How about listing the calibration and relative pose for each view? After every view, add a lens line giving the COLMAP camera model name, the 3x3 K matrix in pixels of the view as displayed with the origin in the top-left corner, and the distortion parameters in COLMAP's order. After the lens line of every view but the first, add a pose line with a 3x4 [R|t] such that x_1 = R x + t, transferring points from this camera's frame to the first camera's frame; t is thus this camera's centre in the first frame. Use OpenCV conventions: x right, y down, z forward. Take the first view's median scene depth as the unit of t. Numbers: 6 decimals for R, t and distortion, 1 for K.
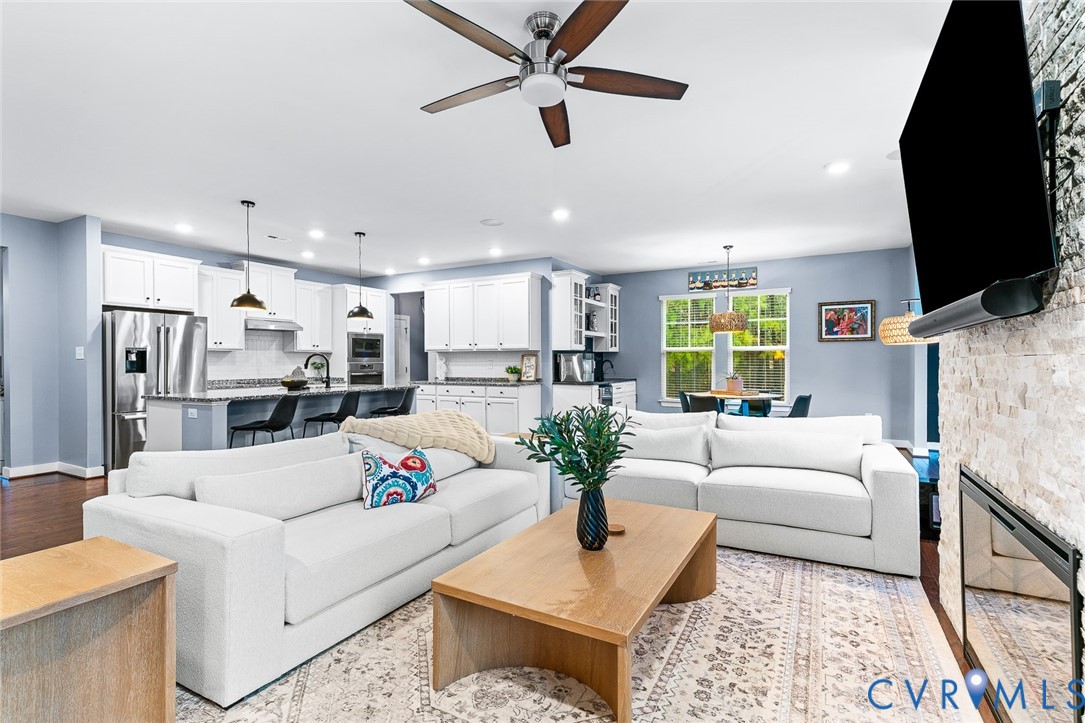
lens RADIAL K [[514.3, 0, 542.1], [0, 514.3, 357.6], [0, 0, 1]] dist [0.016095, -0.000677]
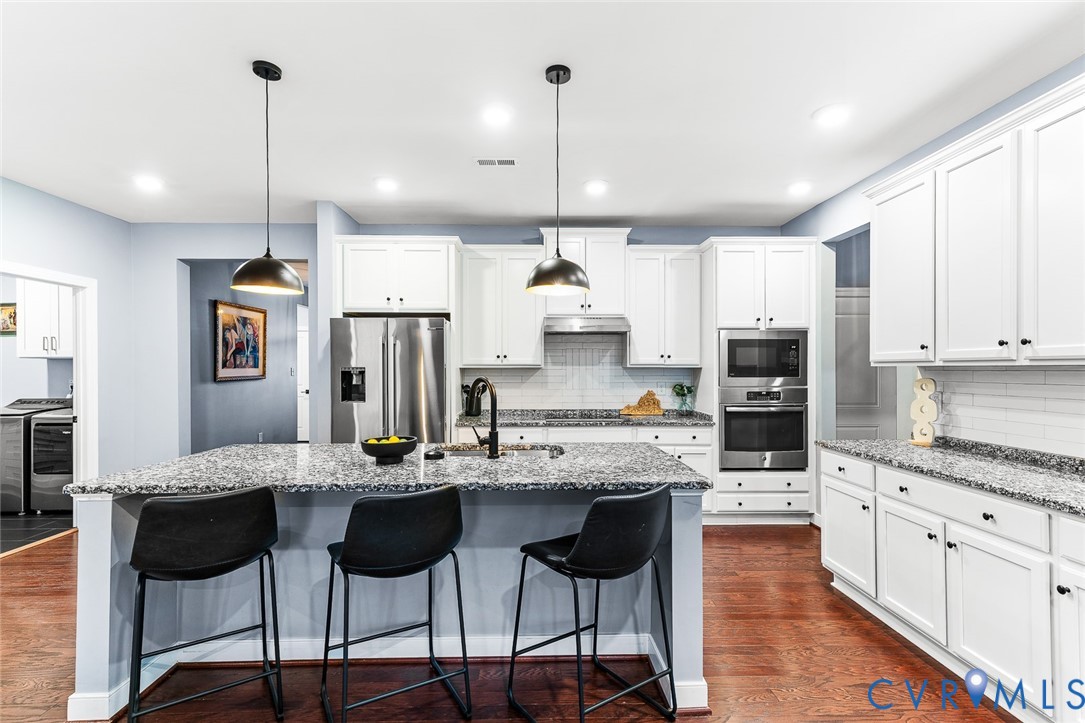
lens RADIAL K [[514.3, 0, 546.0], [0, 514.3, 367.0], [0, 0, 1]] dist [0.016095, -0.000677]
pose [[0.506274, -0.000045, -0.862372, -0.015813], [0.006599, 0.999971, 0.003822, -0.015173], [0.862347, -0.007625, 0.506260, 0.648541]]
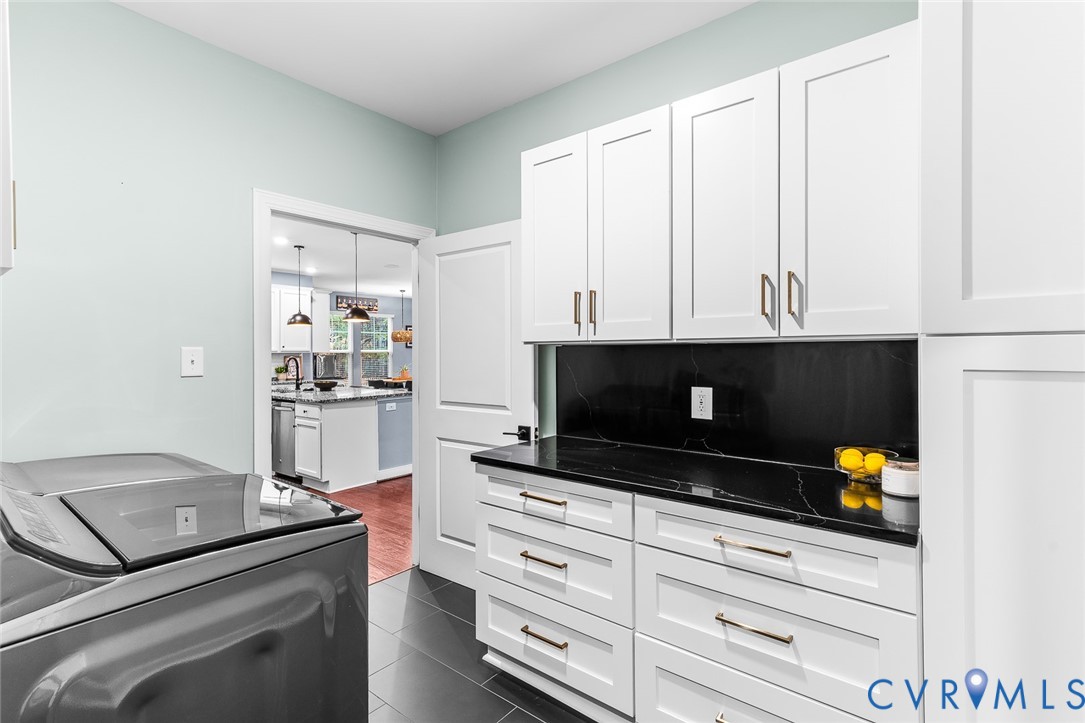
lens RADIAL K [[514.3, 0, 543.7], [0, 514.3, 353.8], [0, 0, 1]] dist [0.016095, -0.000677]
pose [[0.168130, -0.002164, 0.985763, -1.096196], [-0.001612, 0.999996, 0.002471, -0.015054], [-0.985764, -0.002005, 0.168125, 0.251921]]
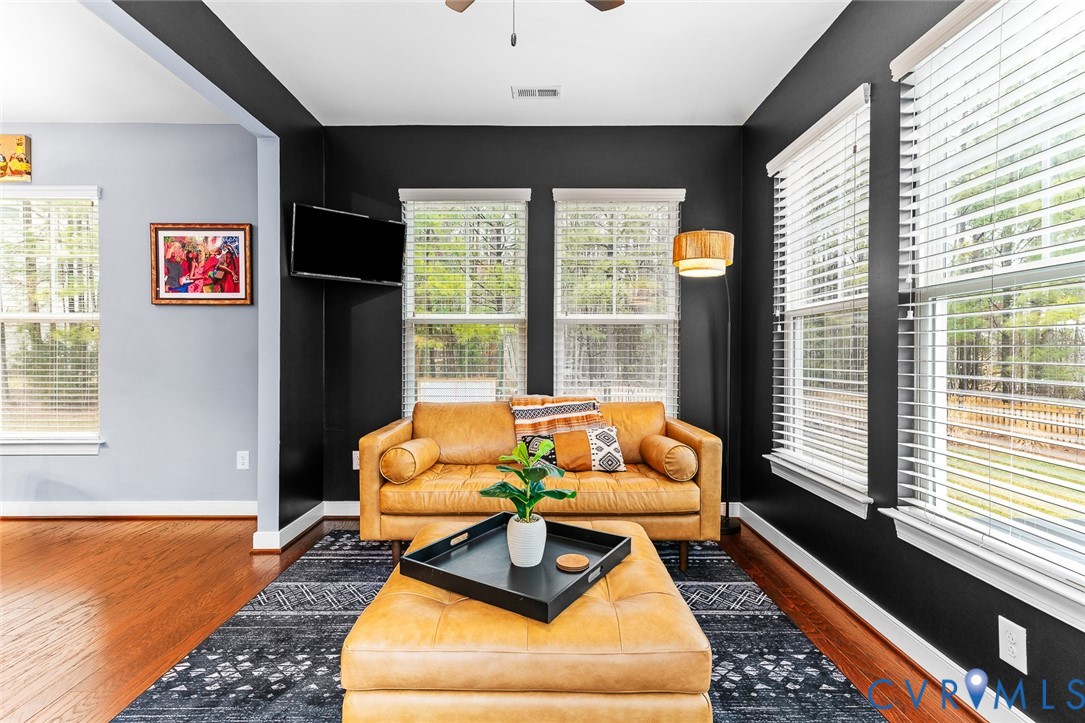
lens RADIAL K [[514.3, 0, 540.2], [0, 514.3, 355.8], [0, 0, 1]] dist [0.016095, -0.000677]
pose [[0.876736, 0.003935, 0.480956, 0.618964], [-0.008774, 0.999931, 0.007812, 0.009184], [-0.480892, -0.011069, 0.876710, 0.407337]]
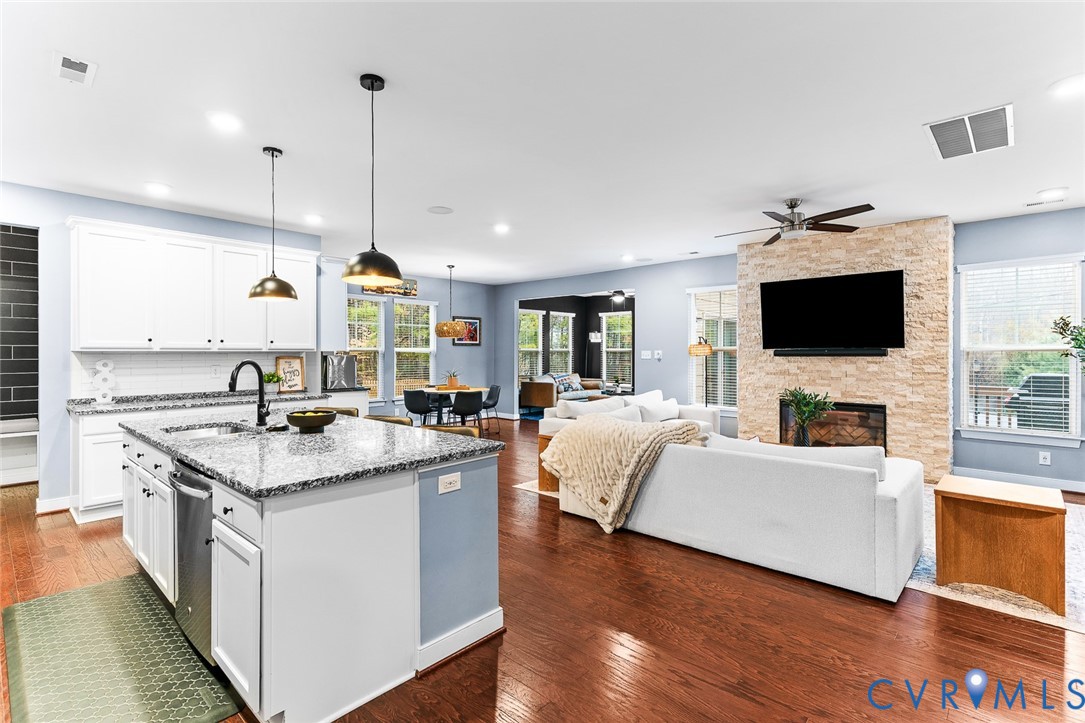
lens RADIAL K [[514.3, 0, 542.8], [0, 514.3, 355.1], [0, 0, 1]] dist [0.016095, -0.000677]
pose [[0.236297, -0.003495, 0.971675, -0.687585], [-0.007124, 0.999960, 0.005329, -0.015168], [-0.971655, -0.008181, 0.236263, 0.467130]]
